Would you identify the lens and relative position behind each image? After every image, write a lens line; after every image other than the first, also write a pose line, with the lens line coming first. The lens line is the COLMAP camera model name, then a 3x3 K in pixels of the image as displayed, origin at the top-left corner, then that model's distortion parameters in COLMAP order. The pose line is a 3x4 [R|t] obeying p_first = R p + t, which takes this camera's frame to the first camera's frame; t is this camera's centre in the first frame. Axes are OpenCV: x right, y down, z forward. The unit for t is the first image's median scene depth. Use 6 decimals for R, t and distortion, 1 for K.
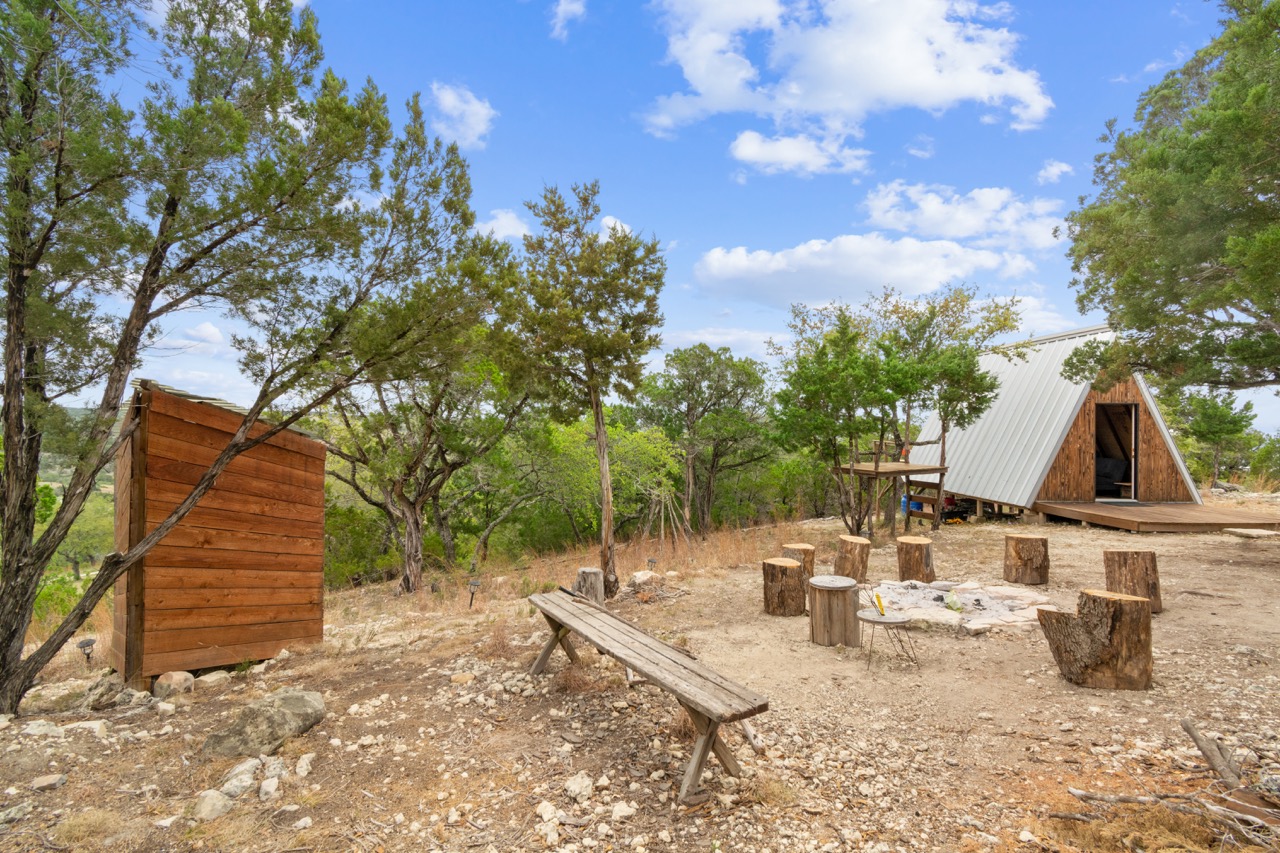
lens RADIAL K [[569.7, 0, 640.0], [0, 569.7, 426.5], [0, 0, 1]] dist [0.001661, 0.000372]
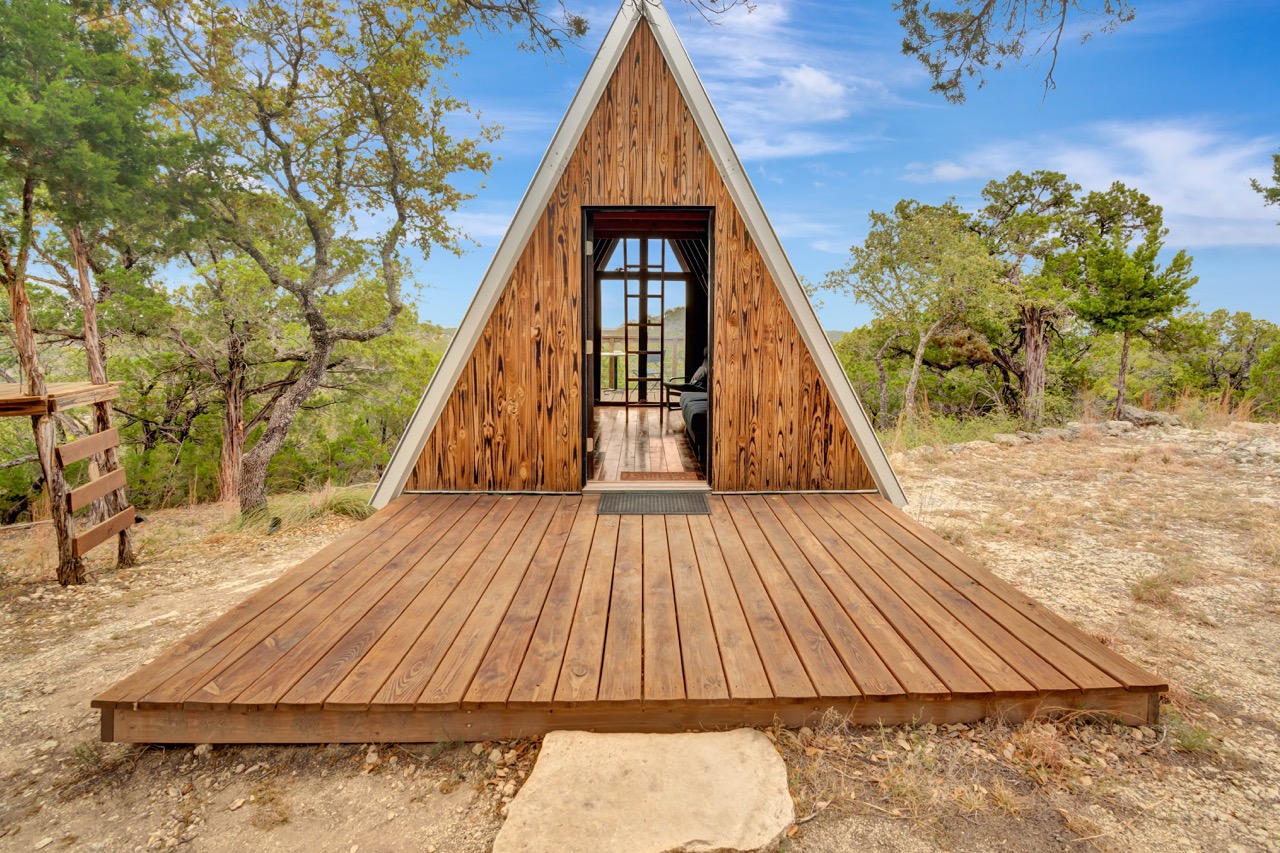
lens RADIAL K [[581.6, 0, 663.7], [0, 581.6, 364.3], [0, 0, 1]] dist [0.002824, 0.000383]
pose [[0.999763, -0.005322, -0.021120, 0.853409], [0.006457, 0.998517, 0.054055, 0.034739], [0.020801, -0.054179, 0.998315, 0.647509]]
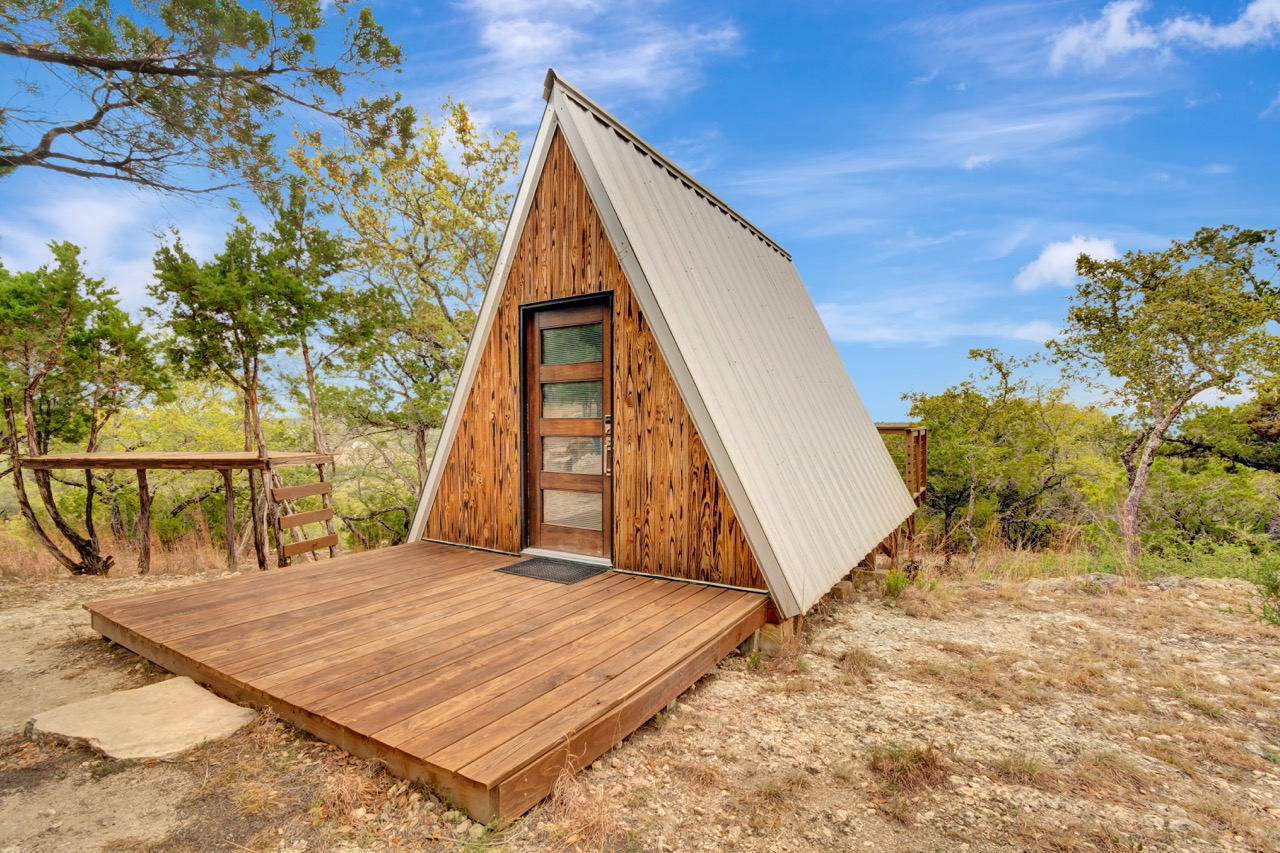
lens RADIAL K [[582.7, 0, 662.3], [0, 582.7, 463.5], [0, 0, 1]] dist [0.002027, 0.000320]
pose [[0.831137, 0.023246, -0.555582, 1.105508], [0.007796, 0.998541, 0.053442, 0.046544], [0.556014, -0.048748, 0.829742, 0.715561]]
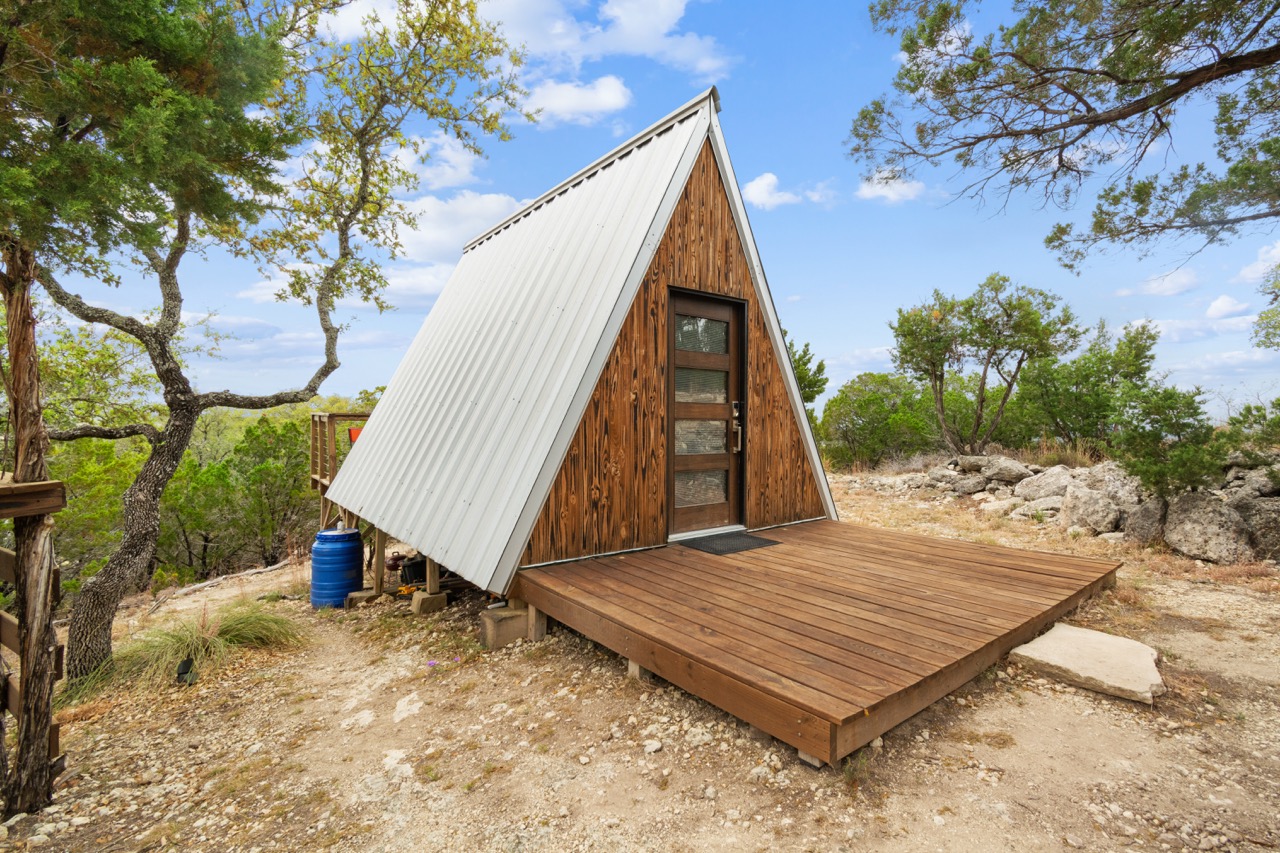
lens RADIAL K [[569.7, 0, 640.0], [0, 569.7, 426.5], [0, 0, 1]] dist [0.001661, 0.000372]
pose [[0.815816, -0.011630, 0.578195, 0.560705], [0.002505, 0.999859, 0.016577, 0.046799], [-0.578306, -0.012075, 0.815730, 0.698070]]
